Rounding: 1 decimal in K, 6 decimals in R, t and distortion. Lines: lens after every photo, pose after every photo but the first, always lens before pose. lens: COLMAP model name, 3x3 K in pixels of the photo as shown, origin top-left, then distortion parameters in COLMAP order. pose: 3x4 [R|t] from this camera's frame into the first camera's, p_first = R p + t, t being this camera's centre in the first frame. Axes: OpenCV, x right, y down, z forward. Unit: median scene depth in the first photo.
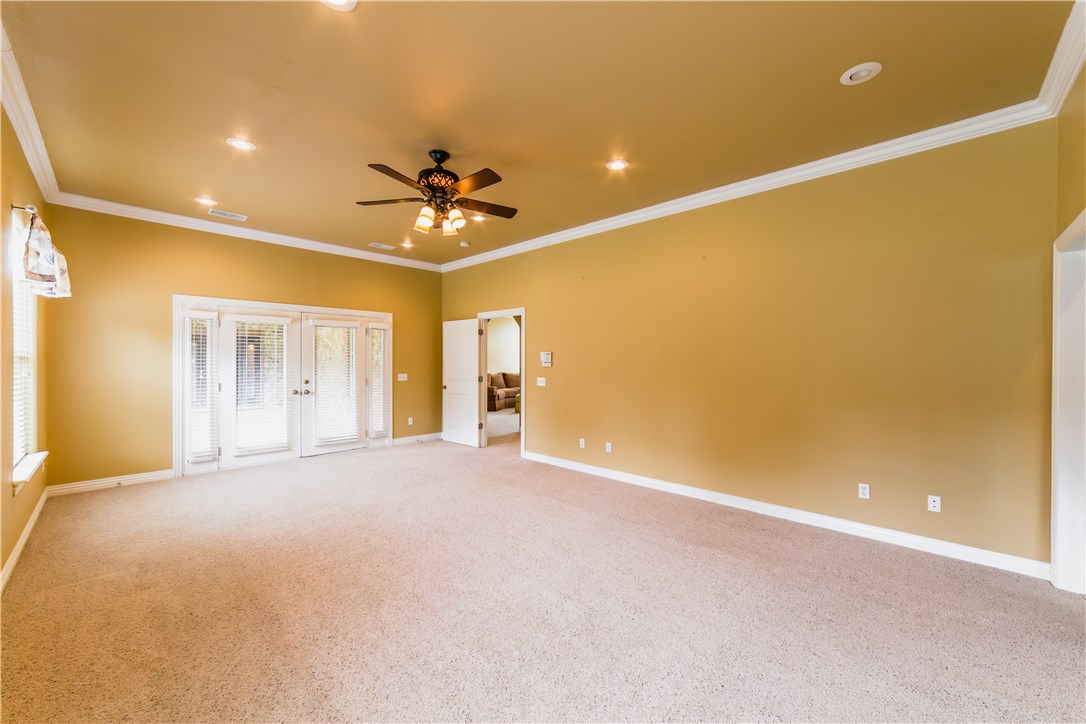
lens RADIAL K [[417.5, 0, 555.6], [0, 417.5, 365.0], [0, 0, 1]] dist [-0.000392, 0.000016]
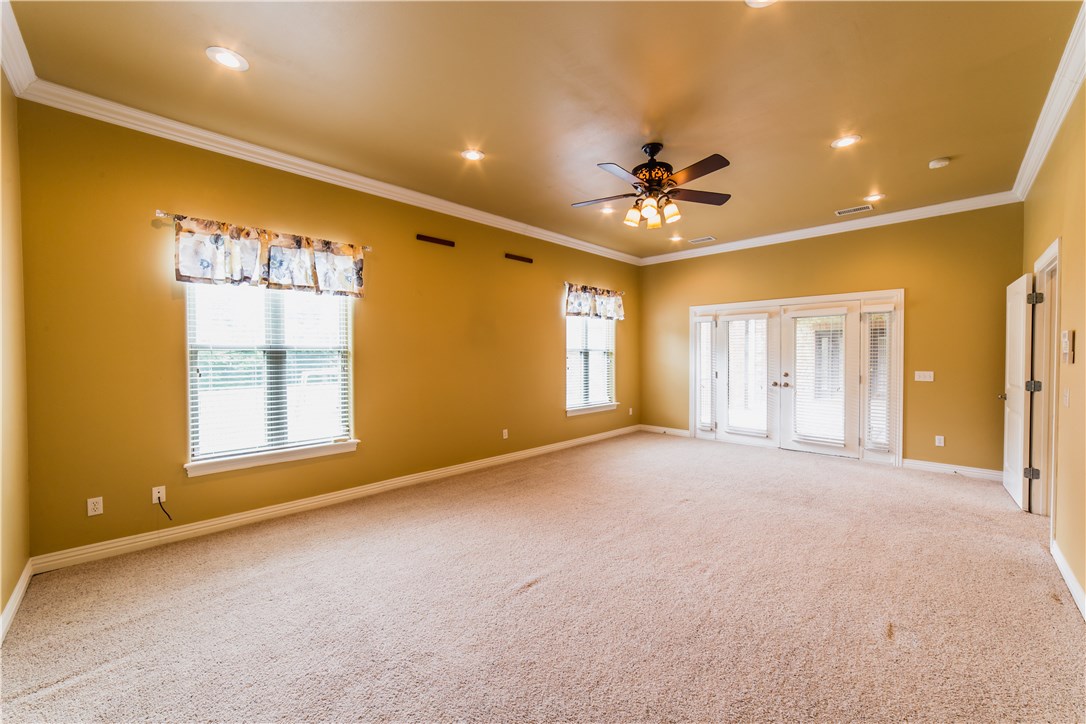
lens RADIAL K [[421.3, 0, 539.5], [0, 421.3, 360.9], [0, 0, 1]] dist [-0.002591, 0.000102]
pose [[-0.022994, 0.011676, -0.999667, 0.430758], [-0.007249, 0.999904, 0.011846, -0.000206], [0.999709, 0.007519, -0.022907, 0.433451]]
